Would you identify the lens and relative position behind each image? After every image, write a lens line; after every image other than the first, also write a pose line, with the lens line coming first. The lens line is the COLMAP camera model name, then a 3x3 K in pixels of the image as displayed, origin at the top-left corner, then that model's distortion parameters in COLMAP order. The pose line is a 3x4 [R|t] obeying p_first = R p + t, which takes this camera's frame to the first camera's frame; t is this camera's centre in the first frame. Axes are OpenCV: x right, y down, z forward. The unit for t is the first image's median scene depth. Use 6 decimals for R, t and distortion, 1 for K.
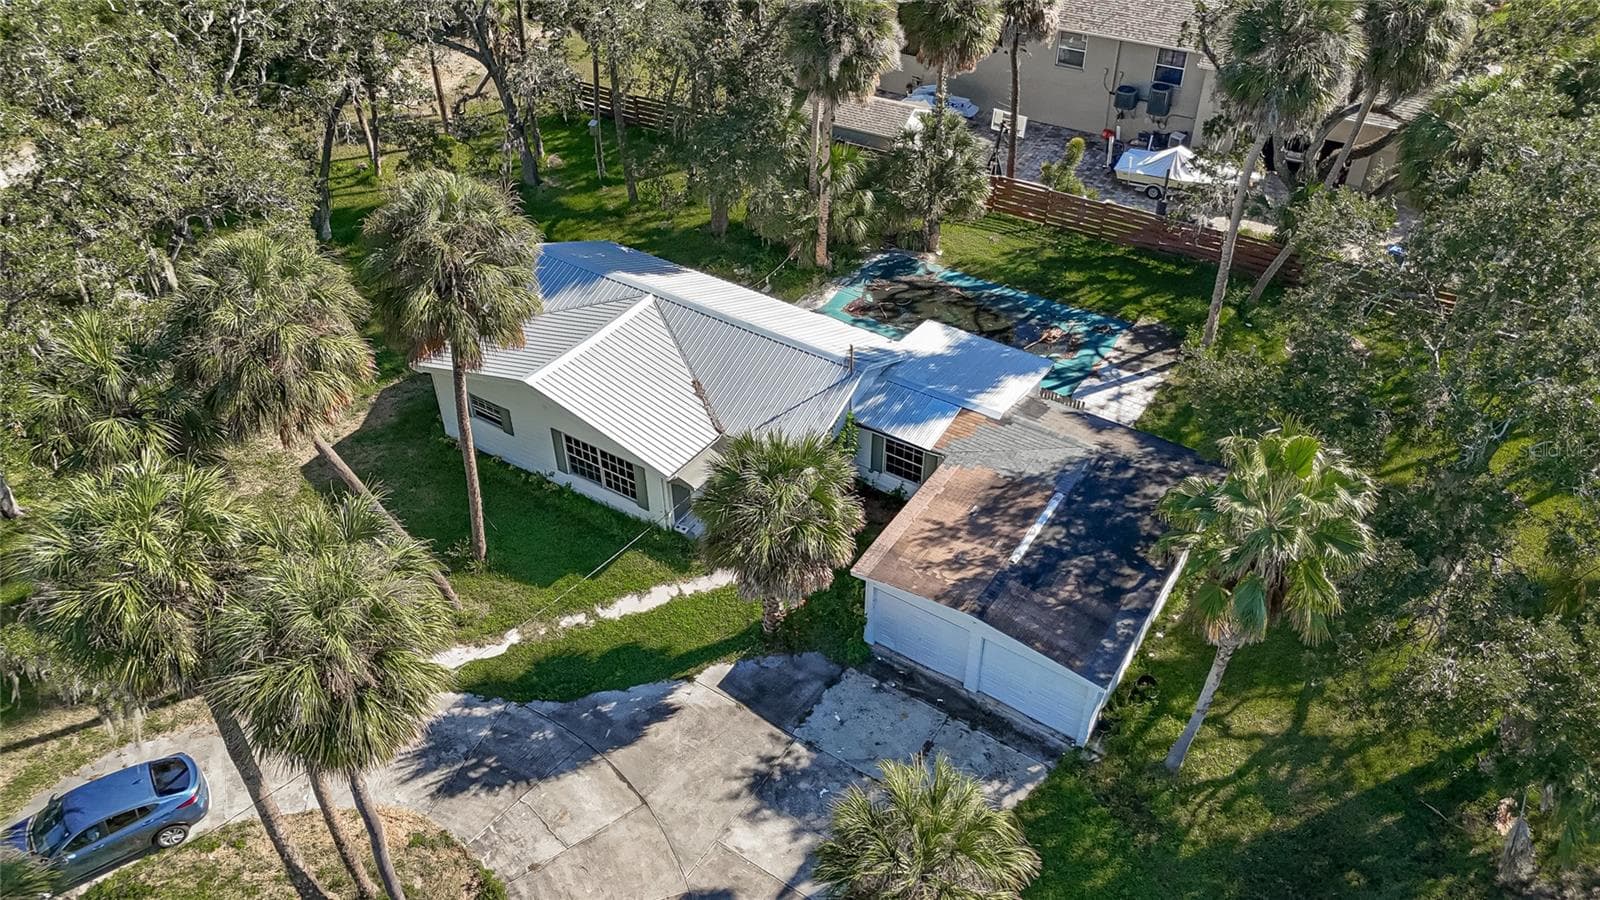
lens RADIAL K [[1181.6, 0, 800.0], [0, 1181.6, 450.0], [0, 0, 1]] dist [0.069353, -0.069001]
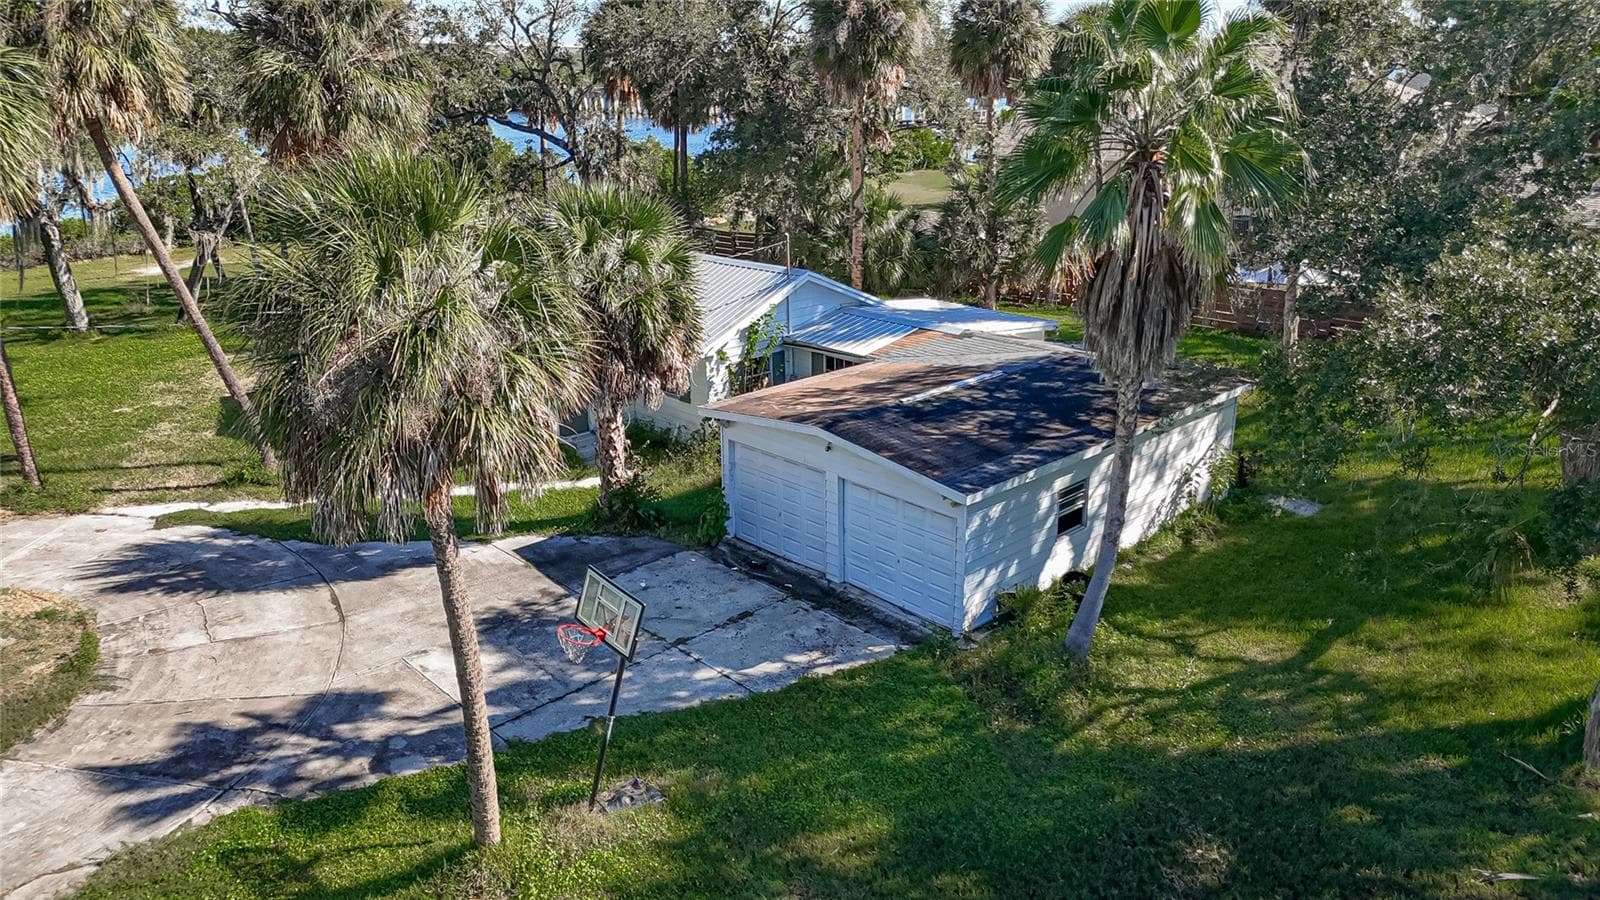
lens RADIAL K [[1181.6, 0, 800.0], [0, 1181.6, 450.0], [0, 0, 1]] dist [0.069353, -0.069001]
pose [[0.973067, 0.067757, -0.220338, 0.268273], [-0.140931, 0.931254, -0.336013, 0.361062], [0.182424, 0.358016, 0.915722, 0.297479]]
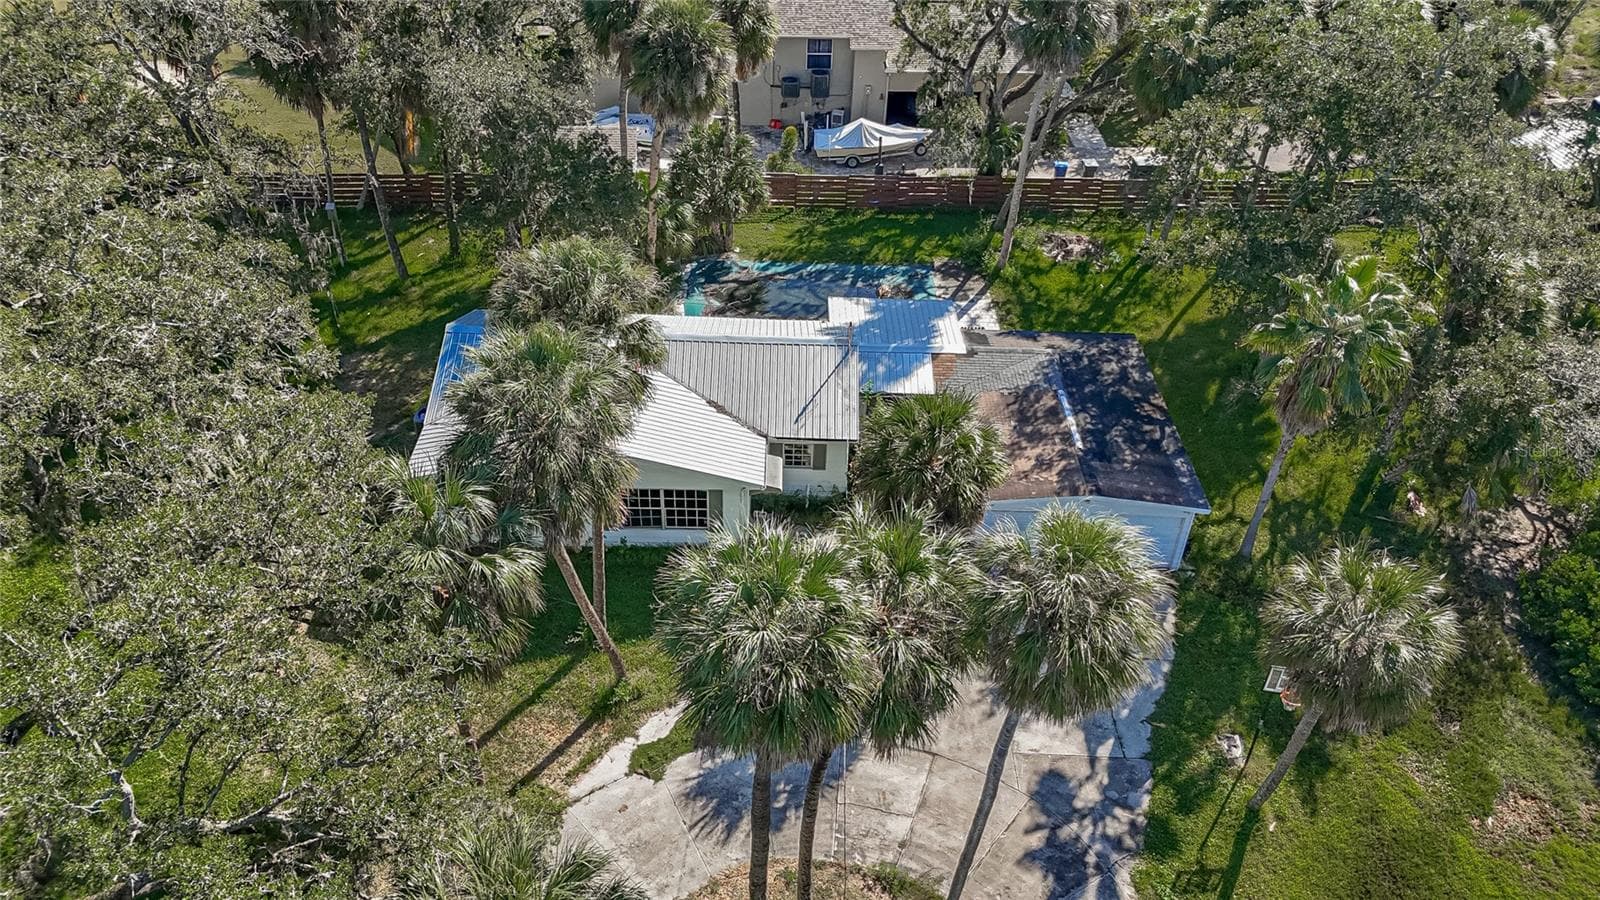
lens RADIAL K [[1183.6, 0, 804.5], [0, 1183.6, 449.6], [0, 0, 1]] dist [0.079160, -0.079430]
pose [[0.833433, -0.306466, 0.459856, -0.569222], [0.316053, 0.946950, 0.058277, -0.058564], [-0.453321, 0.096769, 0.886079, 0.061340]]
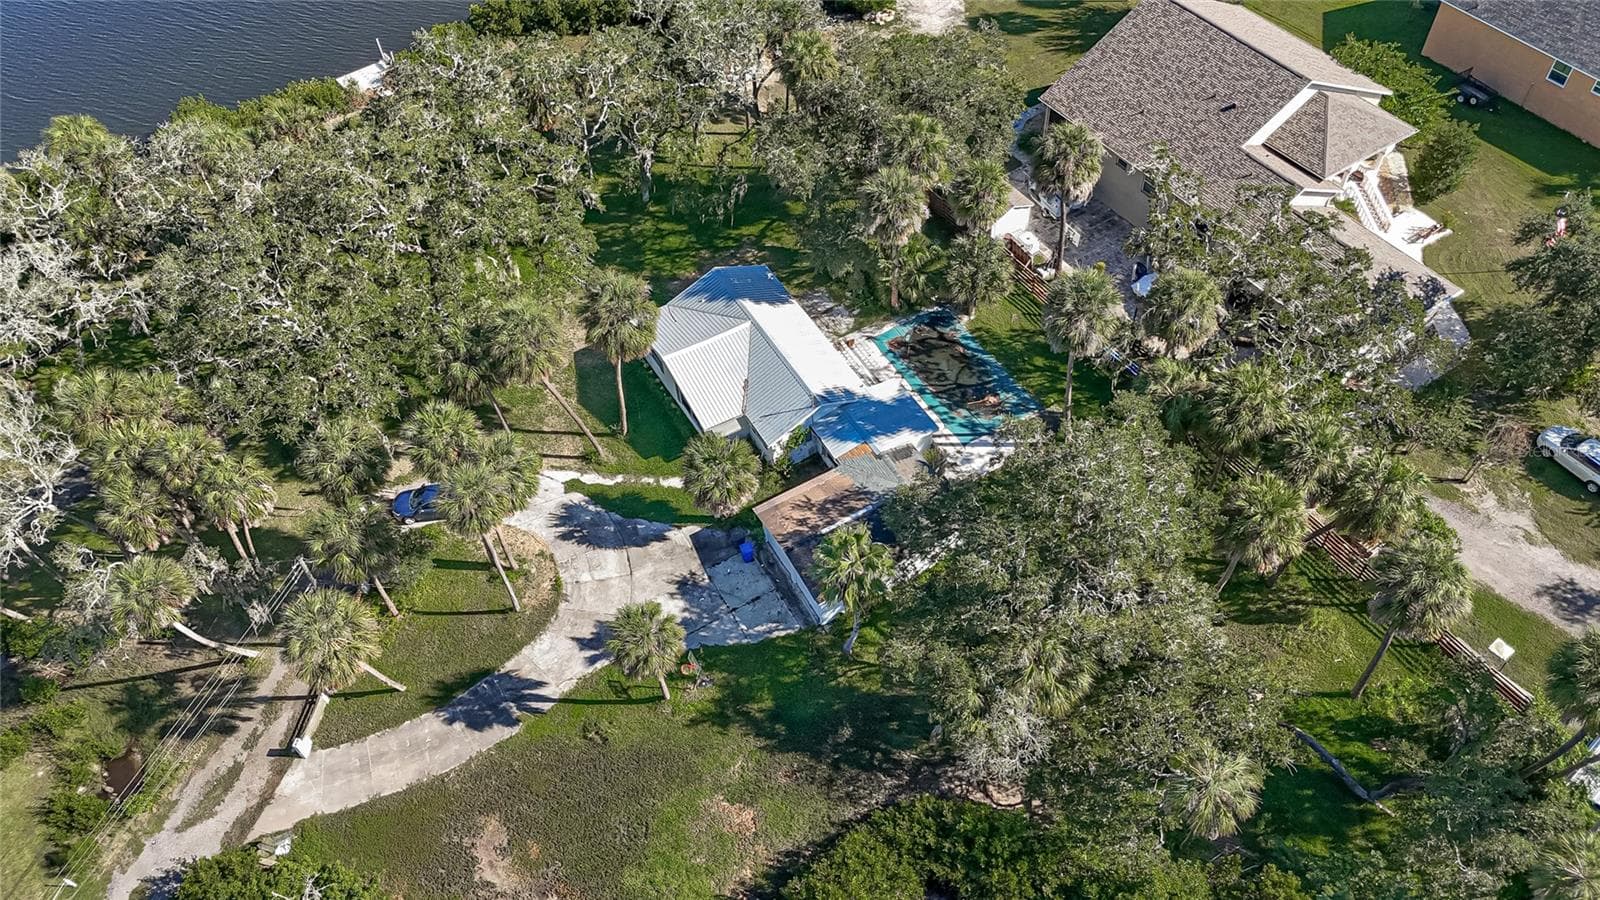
lens RADIAL K [[1188.0, 0, 797.4], [0, 1188.0, 445.3], [0, 0, 1]] dist [0.102936, -0.127919]
pose [[0.889099, 0.329002, -0.318215, 0.699353], [-0.256093, 0.933788, 0.249914, -0.511727], [0.379368, -0.140706, 0.914485, -0.809949]]
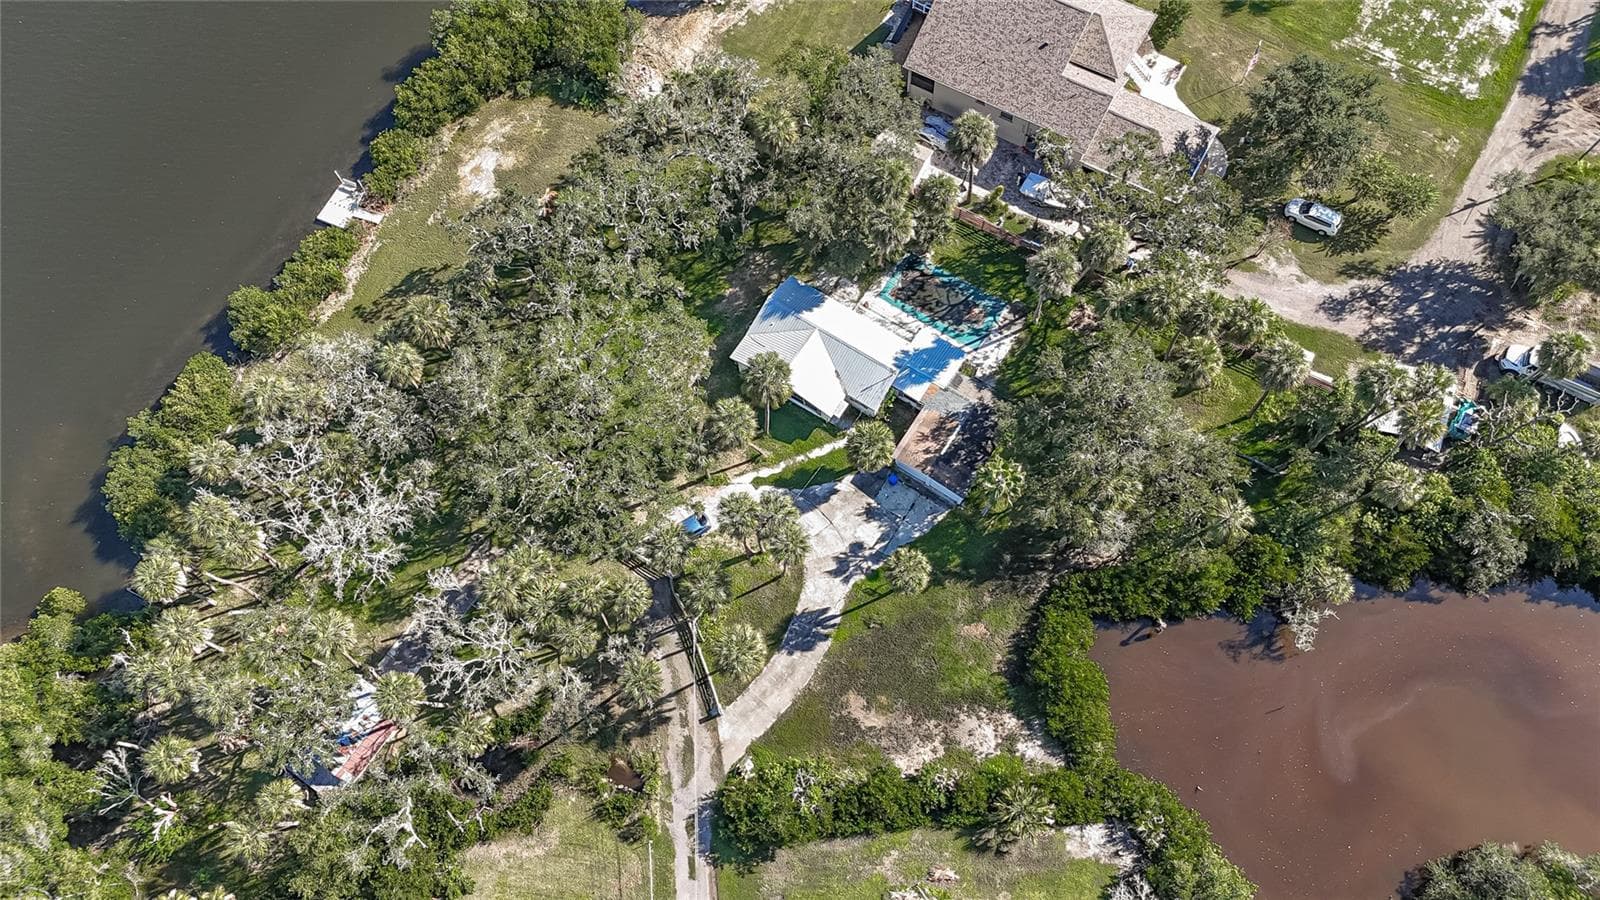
lens RADIAL K [[1183.6, 0, 804.5], [0, 1183.6, 449.6], [0, 0, 1]] dist [0.079160, -0.079430]
pose [[0.999723, -0.009860, -0.021363, -0.119267], [0.019156, 0.868299, 0.495671, -1.437305], [0.013662, -0.495943, 0.868248, -1.702251]]
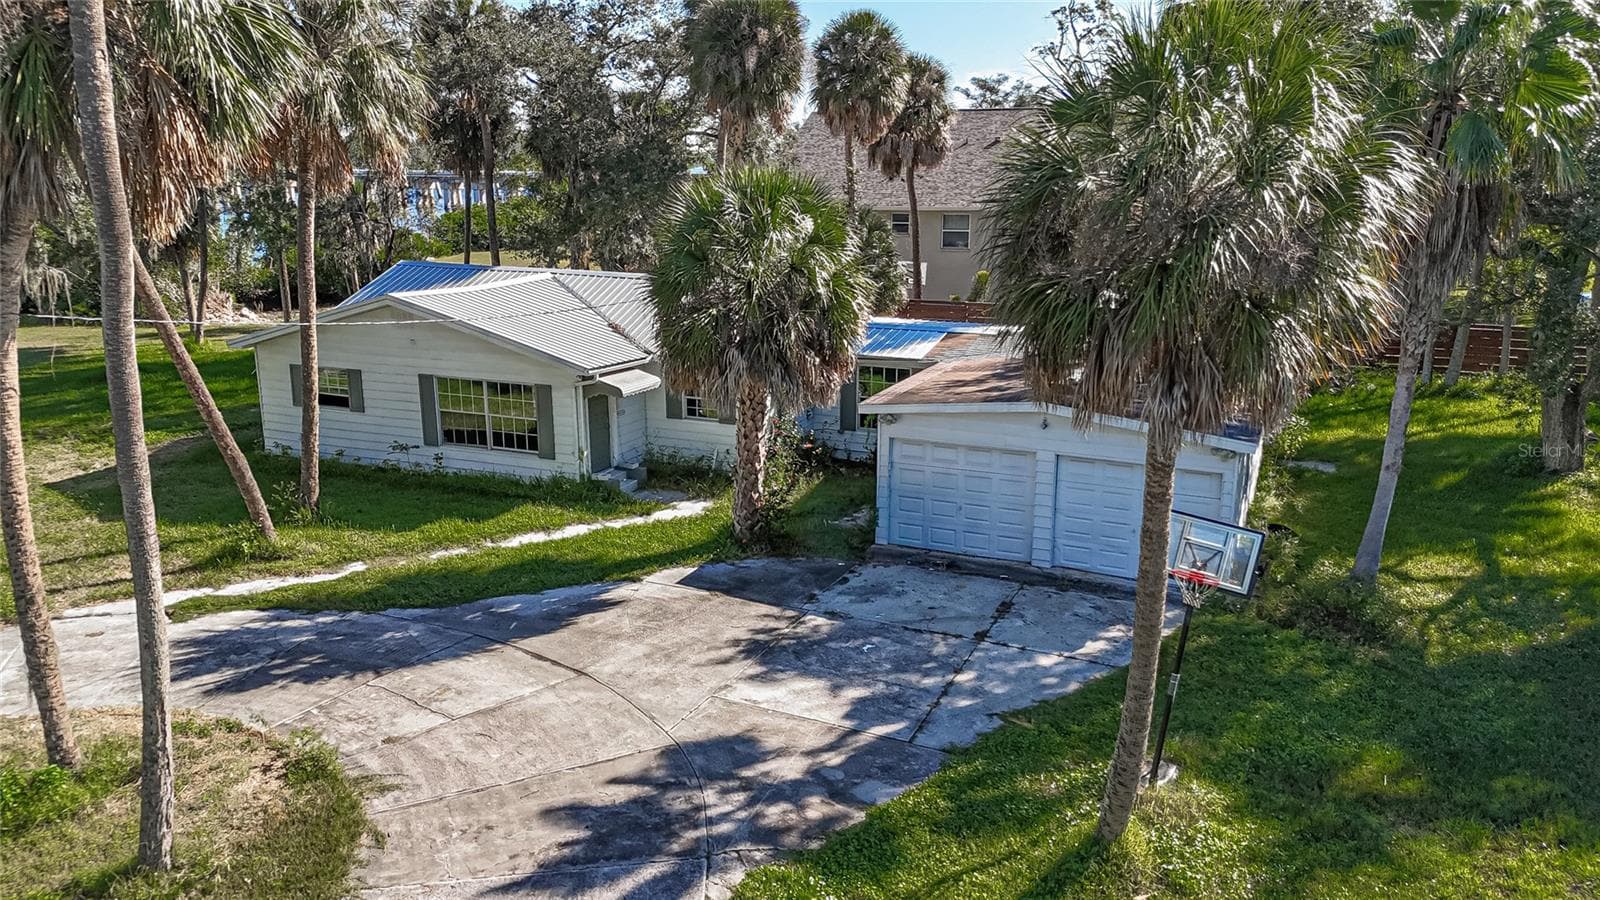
lens RADIAL K [[1181.6, 0, 800.0], [0, 1181.6, 450.0], [0, 0, 1]] dist [0.069353, -0.069001]
pose [[0.988366, -0.031884, 0.148715, -0.095234], [0.091965, 0.904068, -0.417376, 0.404408], [-0.121140, 0.426197, 0.896483, 0.351797]]
